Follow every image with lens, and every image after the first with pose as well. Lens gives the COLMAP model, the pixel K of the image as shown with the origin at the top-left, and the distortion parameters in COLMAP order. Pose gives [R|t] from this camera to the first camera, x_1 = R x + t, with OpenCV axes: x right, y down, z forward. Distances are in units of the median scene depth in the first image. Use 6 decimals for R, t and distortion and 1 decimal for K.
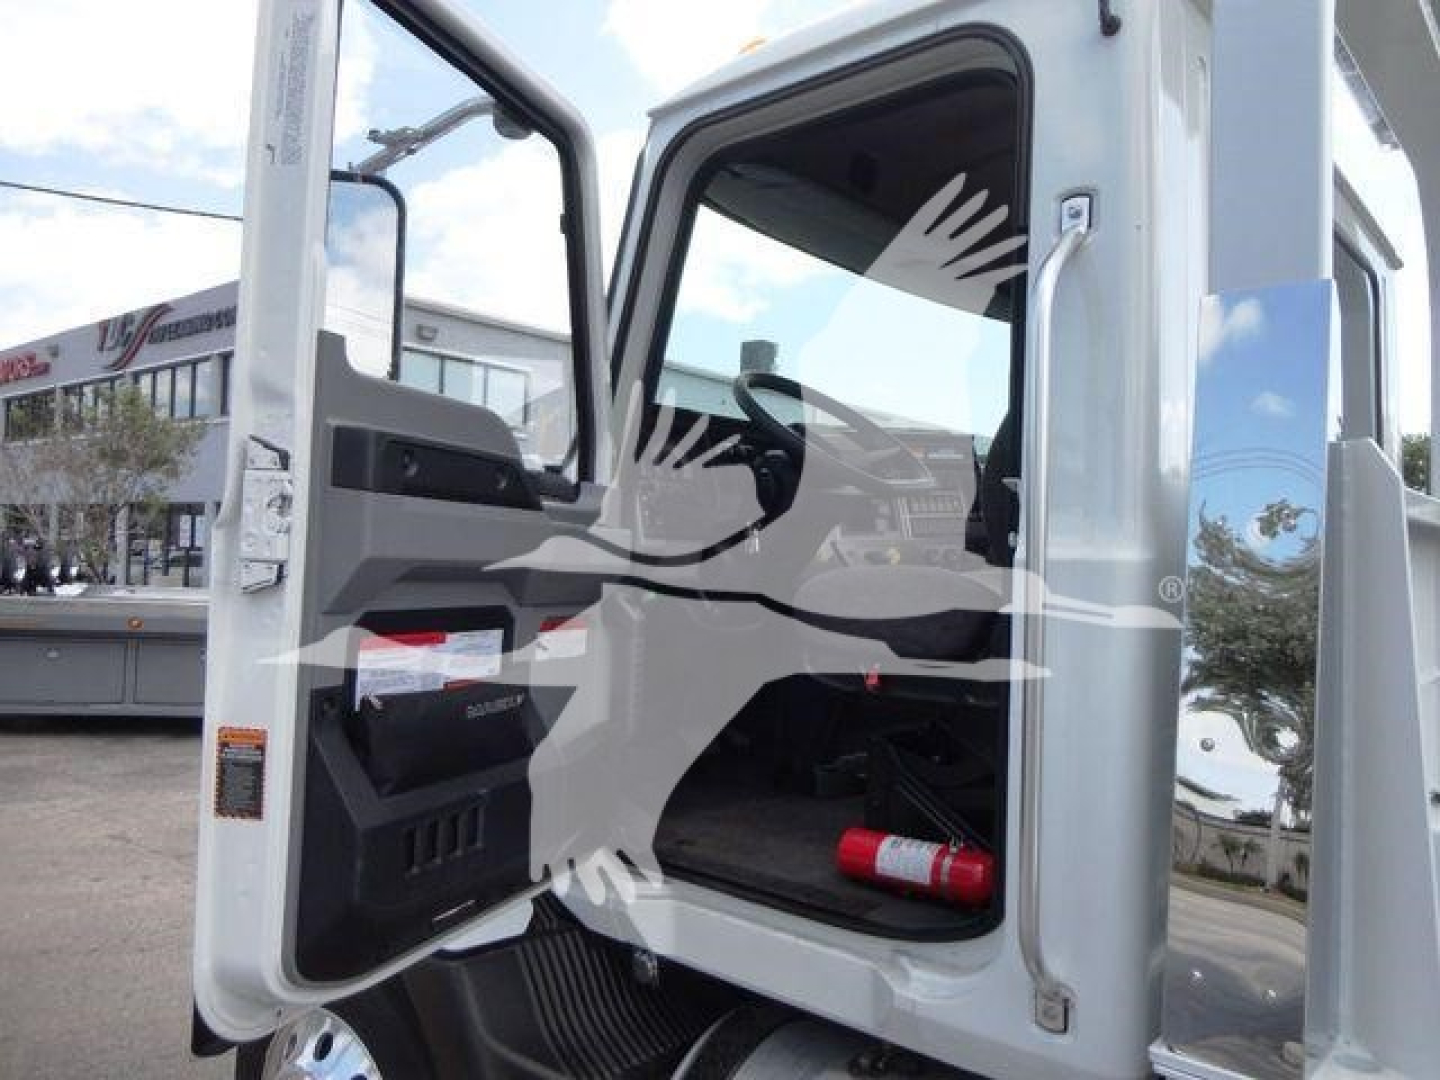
lens RADIAL K [[1077.4, 0, 720.0], [0, 1077.4, 540.0], [0, 0, 1]] dist [0.003754, 0.002805]
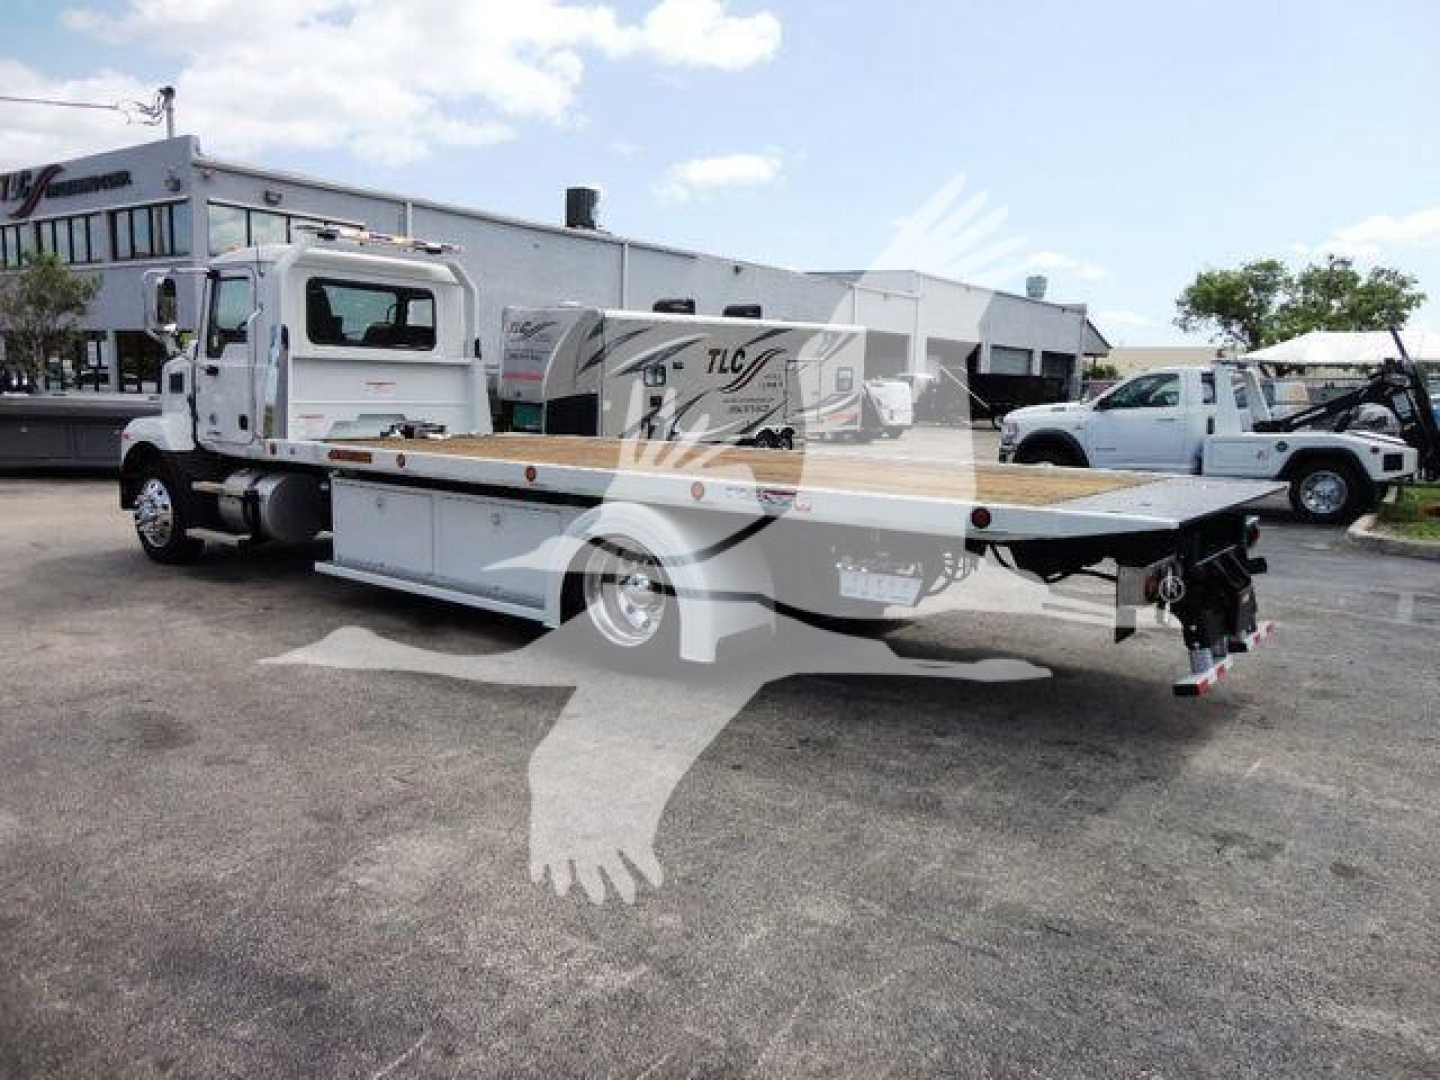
lens RADIAL K [[1042.9, 0, 720.0], [0, 1042.9, 540.0], [0, 0, 1]] dist [-0.013636, 0.011108]
pose [[0.996787, -0.013752, 0.078912, 0.134681], [0.000006, 0.985165, 0.171612, -0.001813], [-0.080101, -0.171060, 0.981999, -0.285647]]
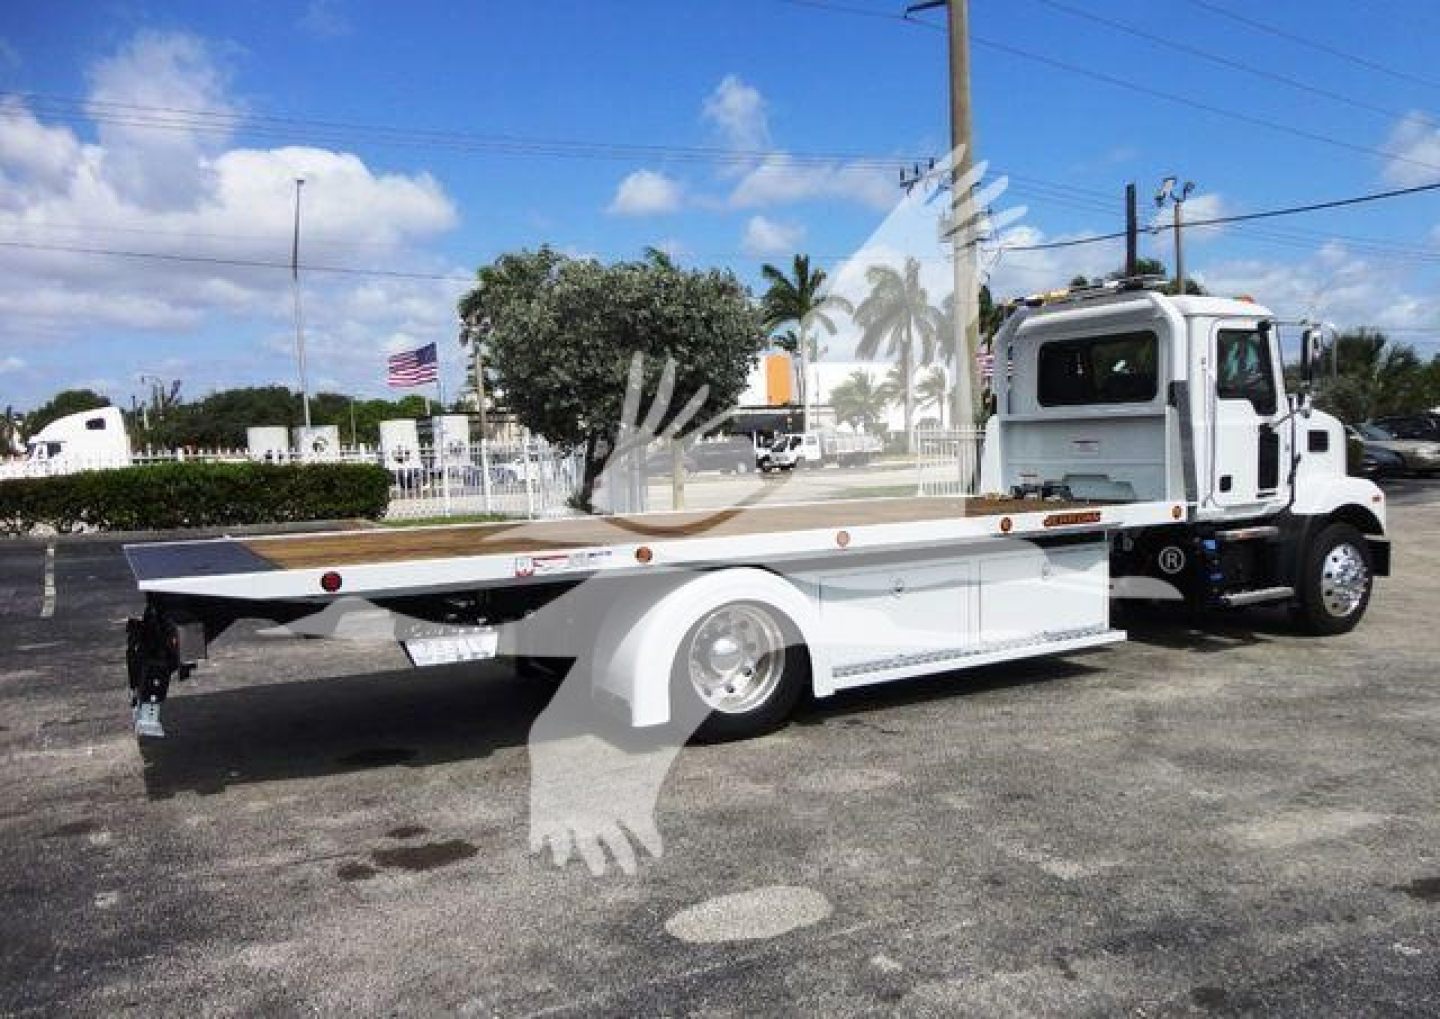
lens RADIAL K [[1103.8, 0, 769.4], [0, 1103.8, 580.1], [0, 0, 1]] dist [0.003464, -0.002076]
pose [[-0.281613, 0.099394, -0.954366, 0.435623], [0.048749, 0.994818, 0.089222, 0.014686], [0.958289, -0.021398, -0.284999, 0.100838]]
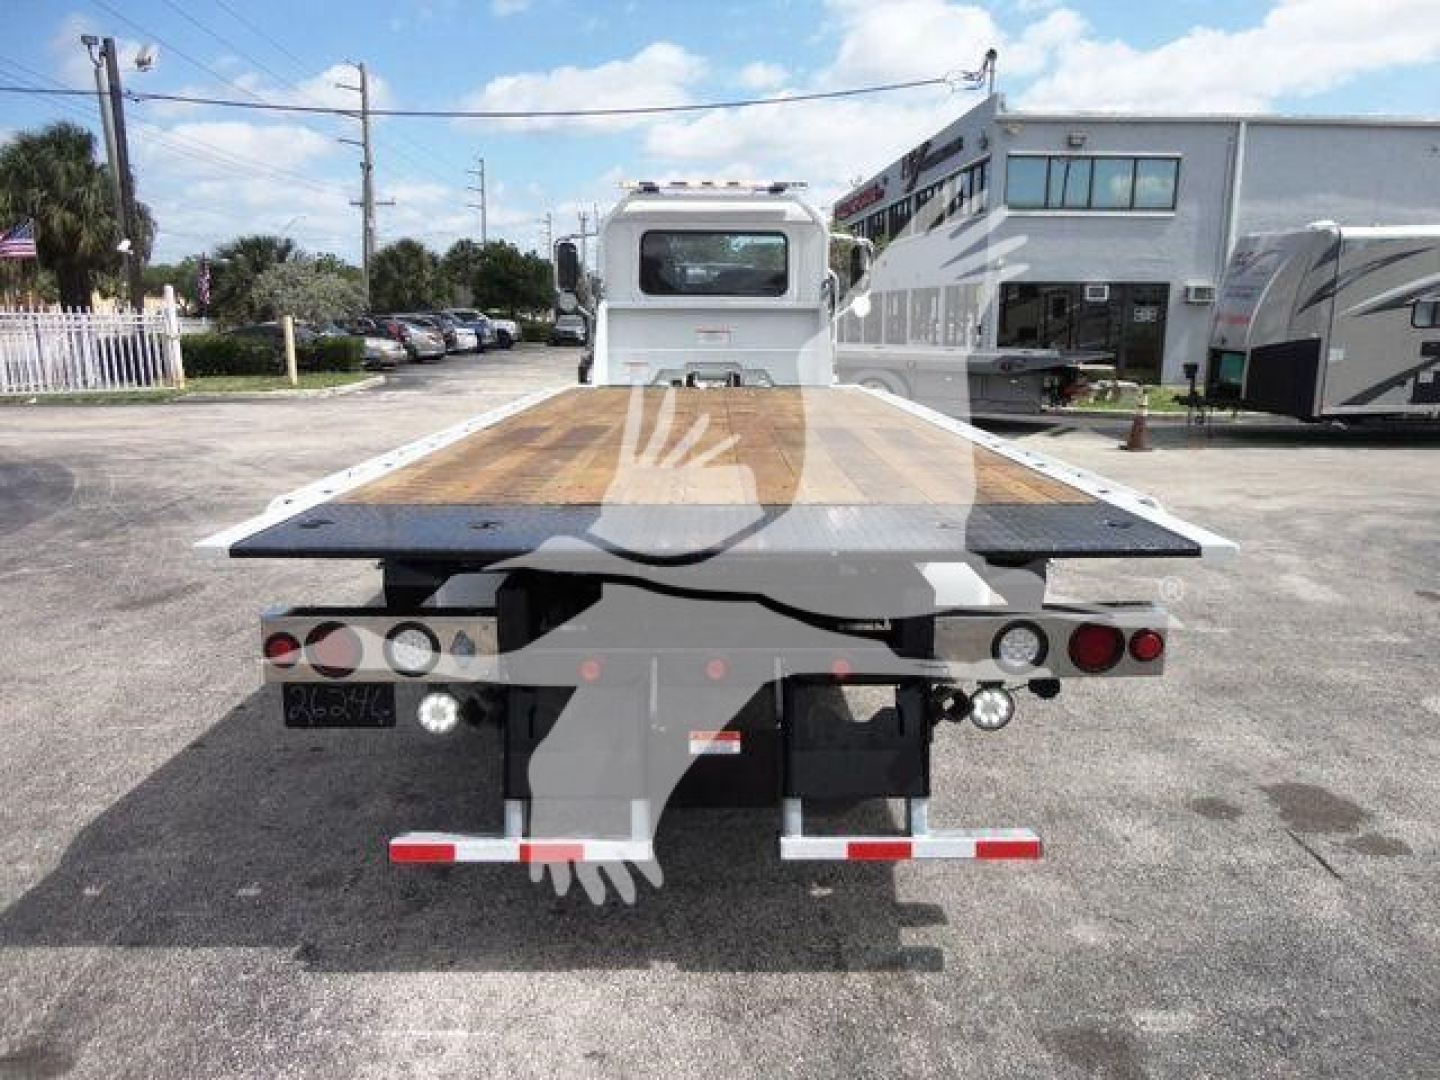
lens RADIAL K [[1027.1, 0, 722.3], [0, 1027.1, 543.2], [0, 0, 1]] dist [-0.002670, -0.002794]
pose [[0.681640, 0.129516, -0.720133, 0.323257], [0.034079, 0.977521, 0.208065, 0.004521], [0.730893, -0.166367, 0.661904, -0.157870]]
